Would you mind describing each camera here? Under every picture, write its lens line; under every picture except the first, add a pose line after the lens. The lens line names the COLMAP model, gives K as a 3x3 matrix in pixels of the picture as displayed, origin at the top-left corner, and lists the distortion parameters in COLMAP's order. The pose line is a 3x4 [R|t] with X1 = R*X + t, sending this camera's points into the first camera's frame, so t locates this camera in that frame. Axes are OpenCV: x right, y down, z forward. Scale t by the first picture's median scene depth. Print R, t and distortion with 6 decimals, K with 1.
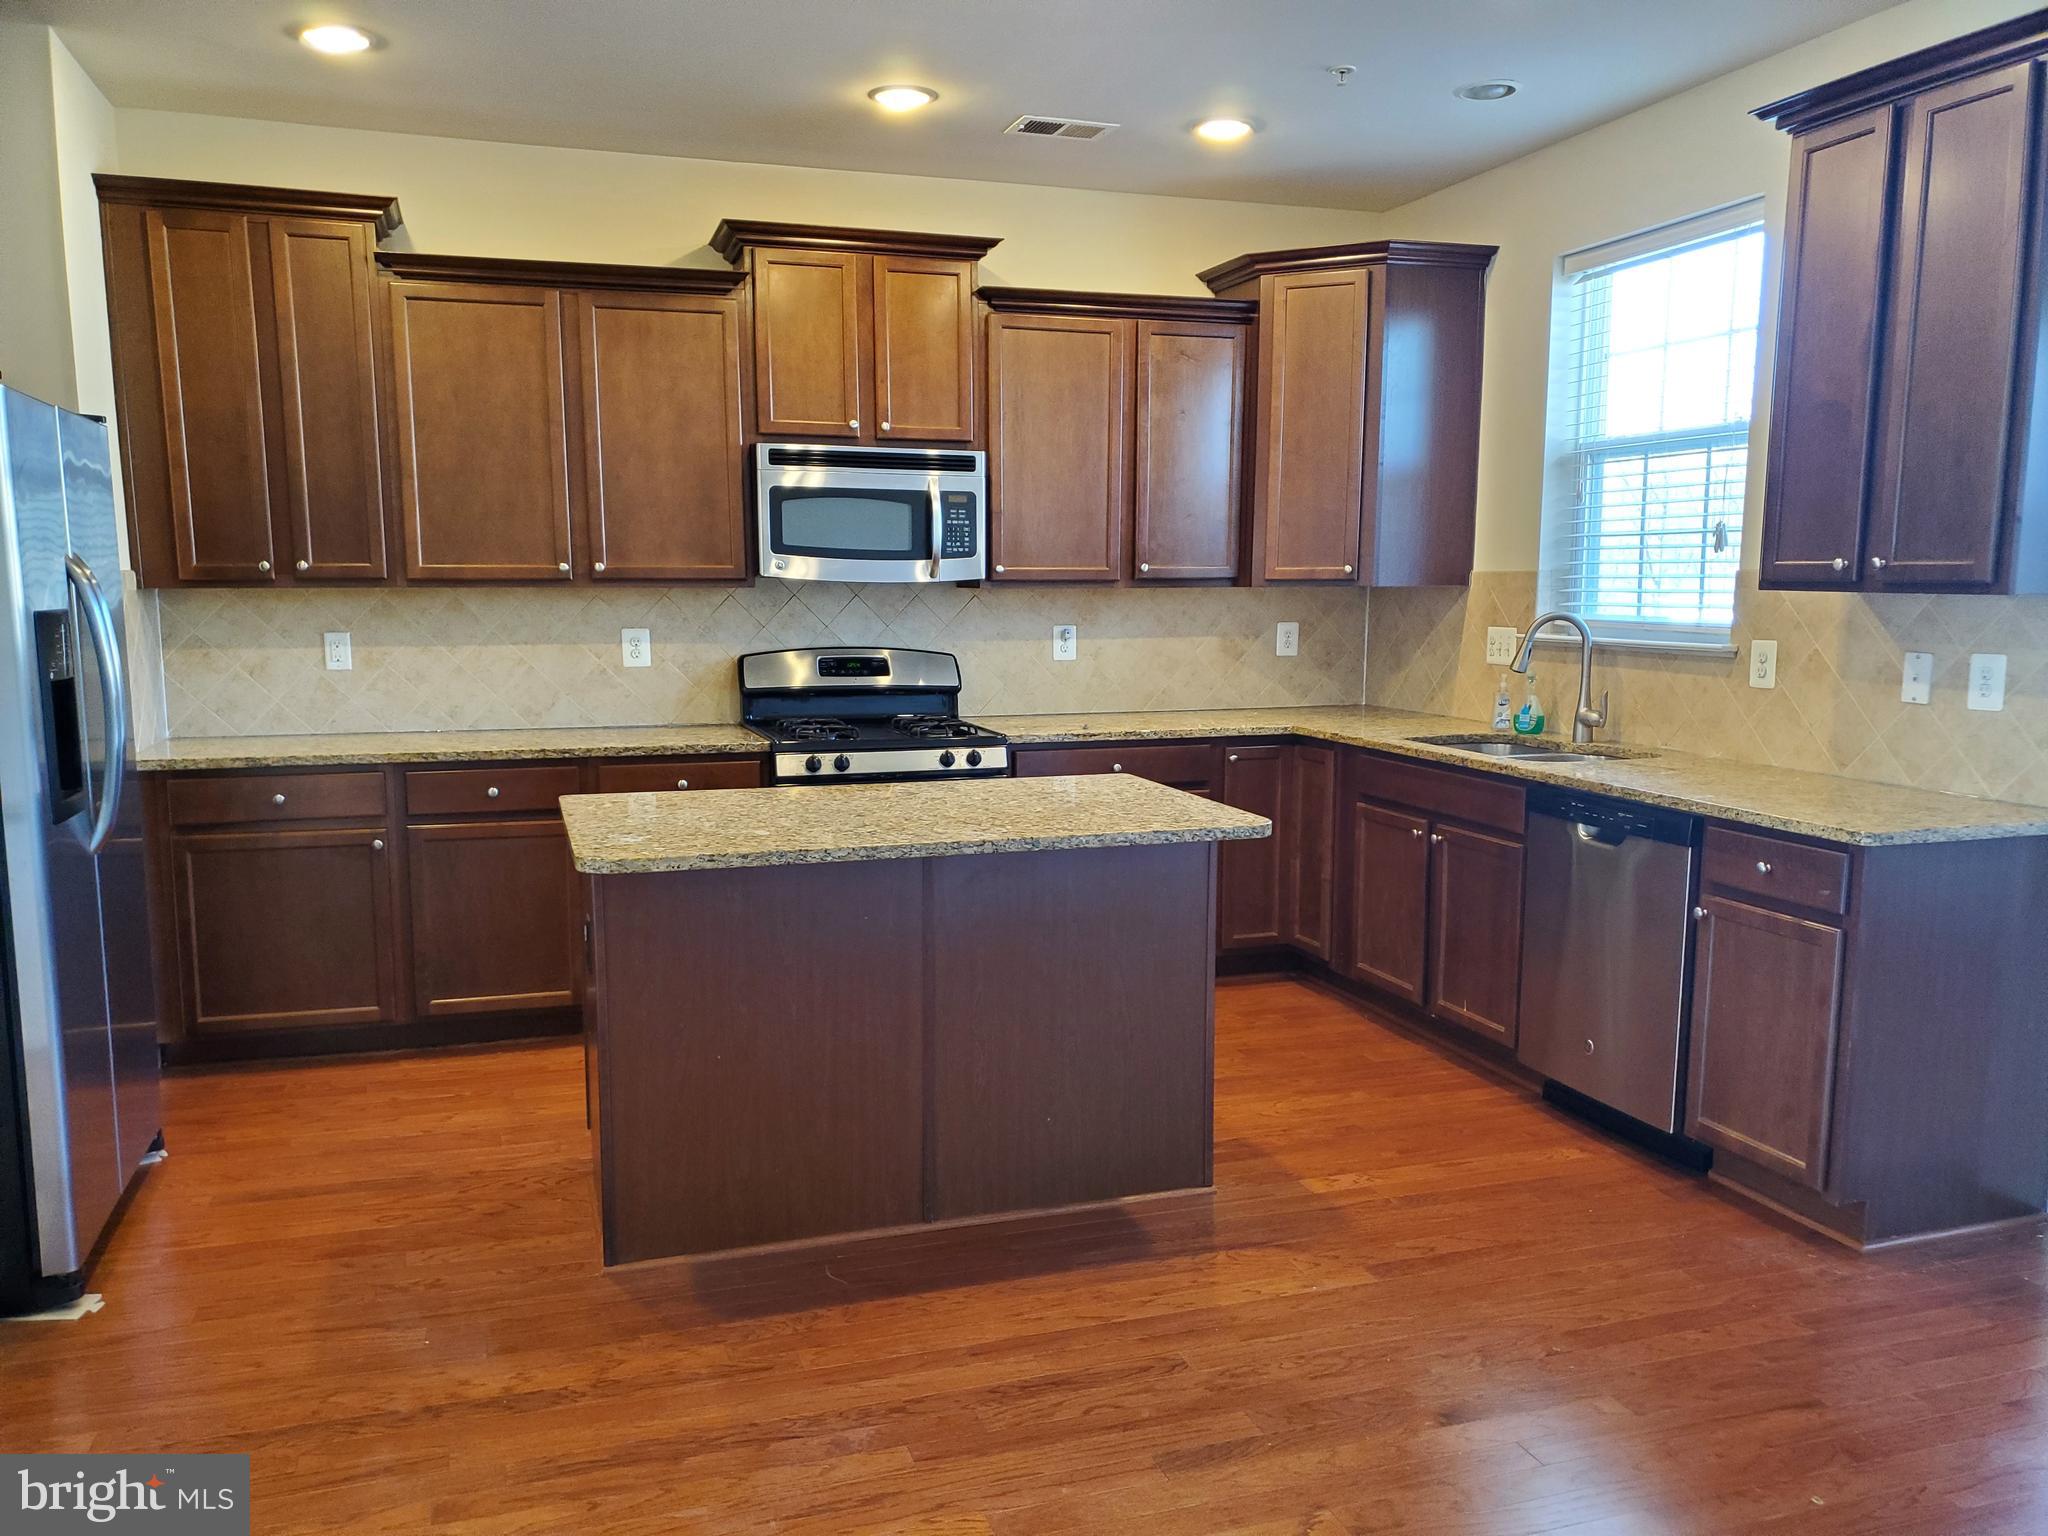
lens RADIAL K [[1573.2, 0, 1026.4], [0, 1573.2, 927.6], [0, 0, 1]] dist [0.141518, -0.258056]
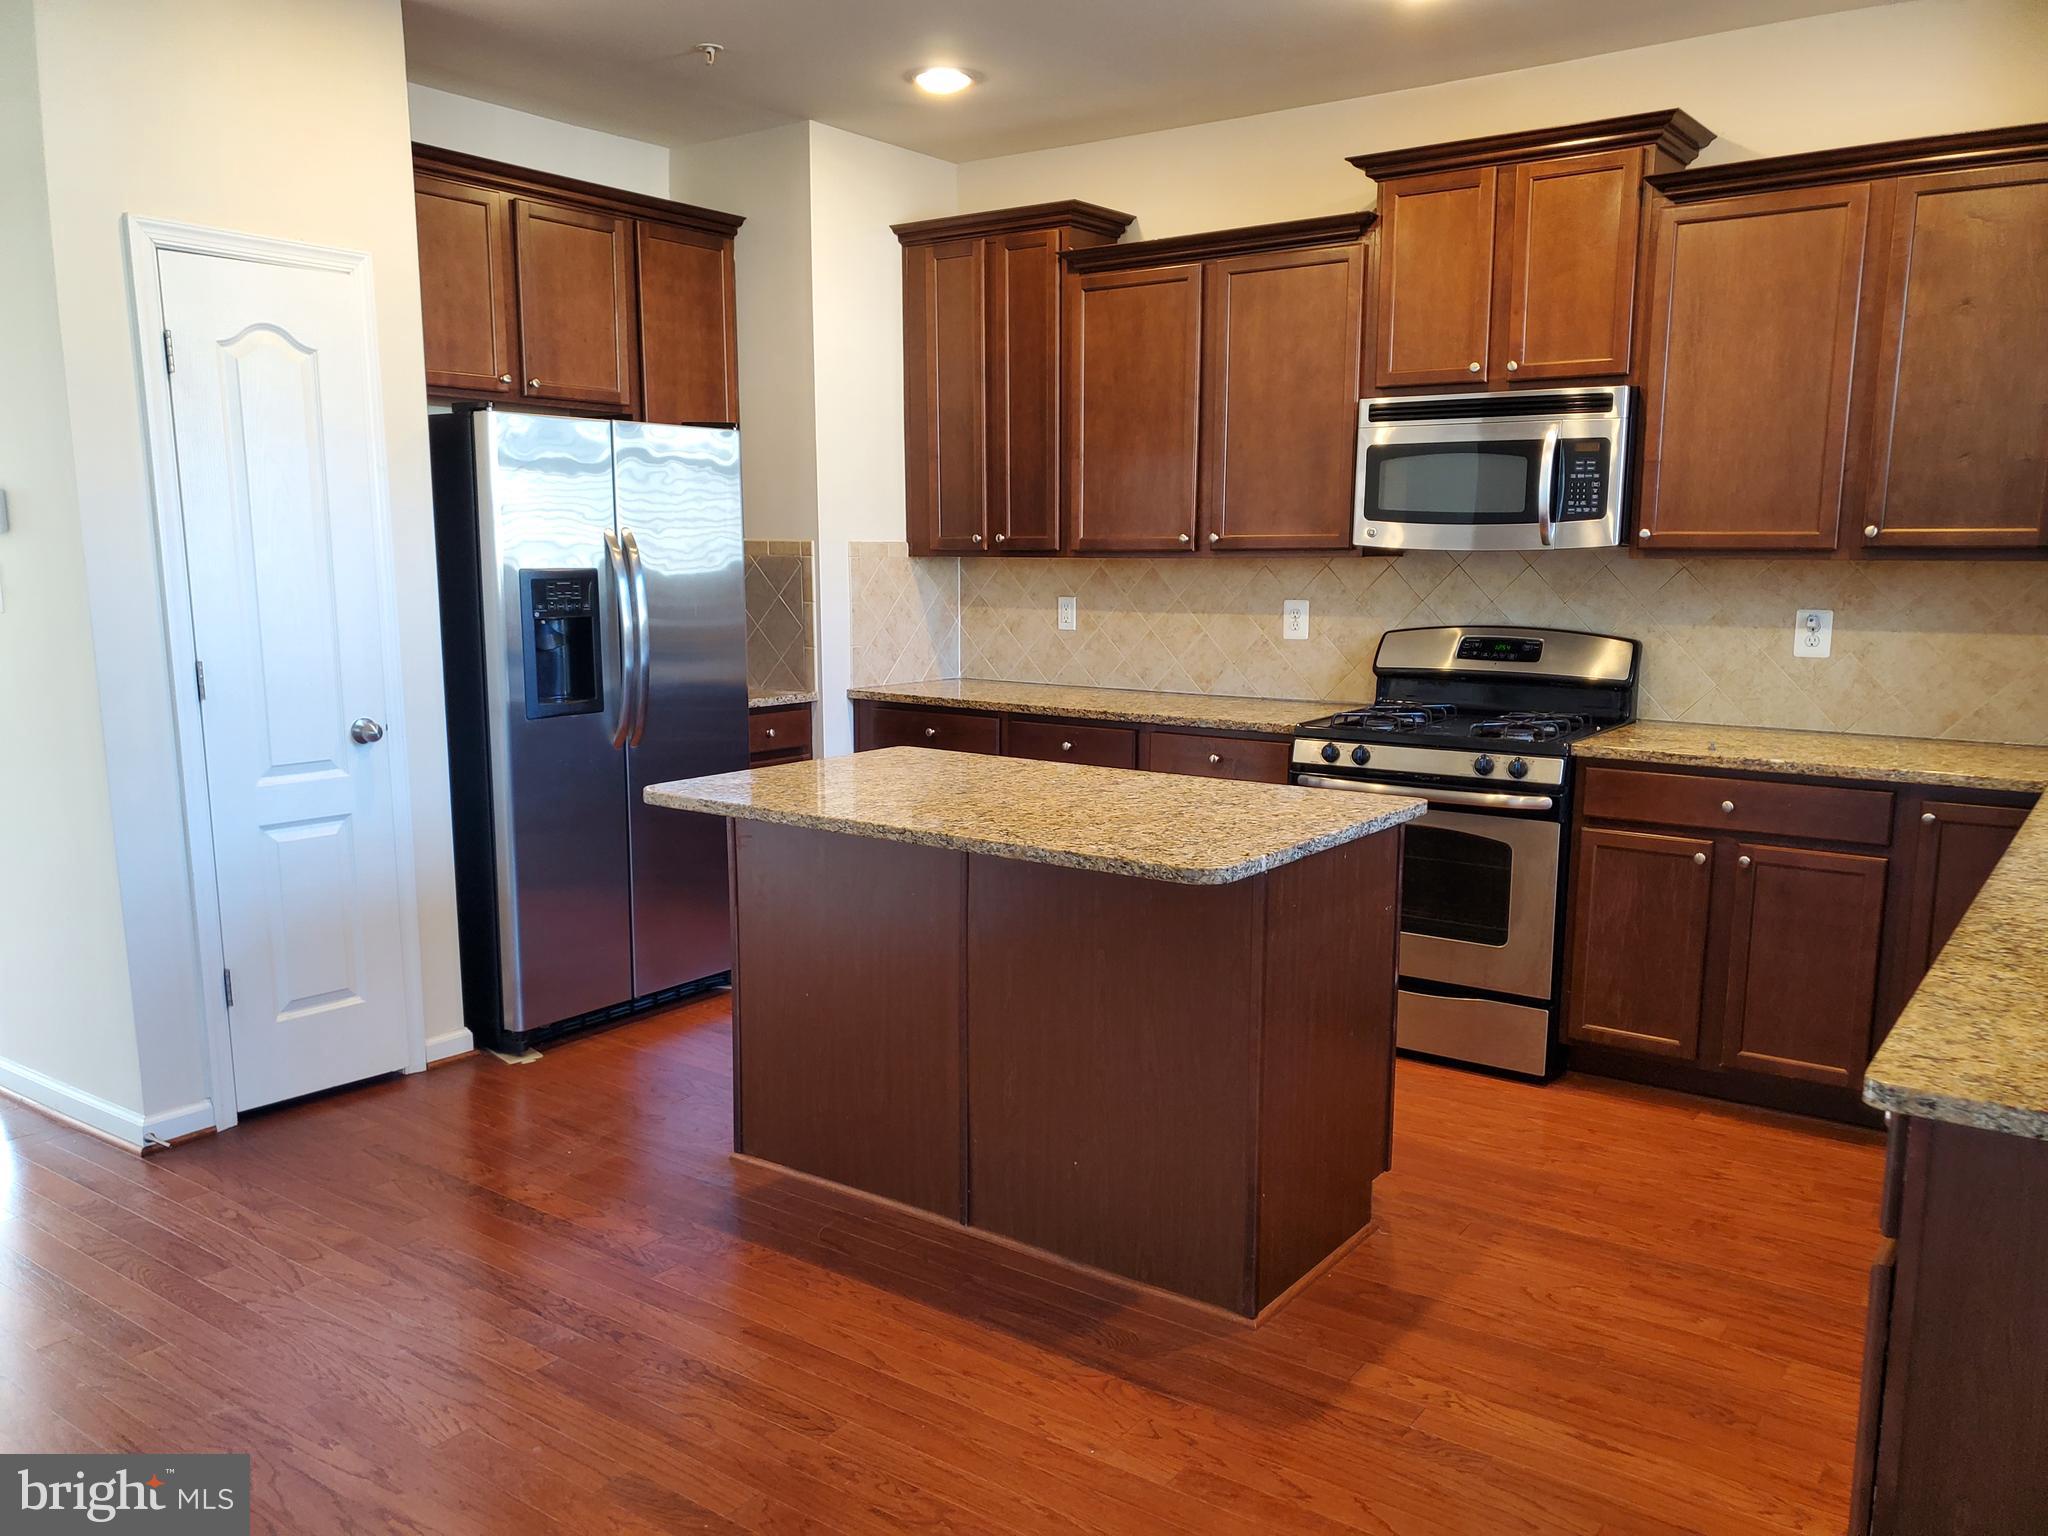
lens RADIAL K [[1575.0, 0, 1024.9], [0, 1575.0, 922.4], [0, 0, 1]] dist [0.097761, -0.138239]
pose [[0.577525, 0.194140, -0.792953, 0.490392], [-0.180311, 0.977658, 0.108037, -0.073373], [0.796211, 0.080584, 0.599628, 0.317221]]
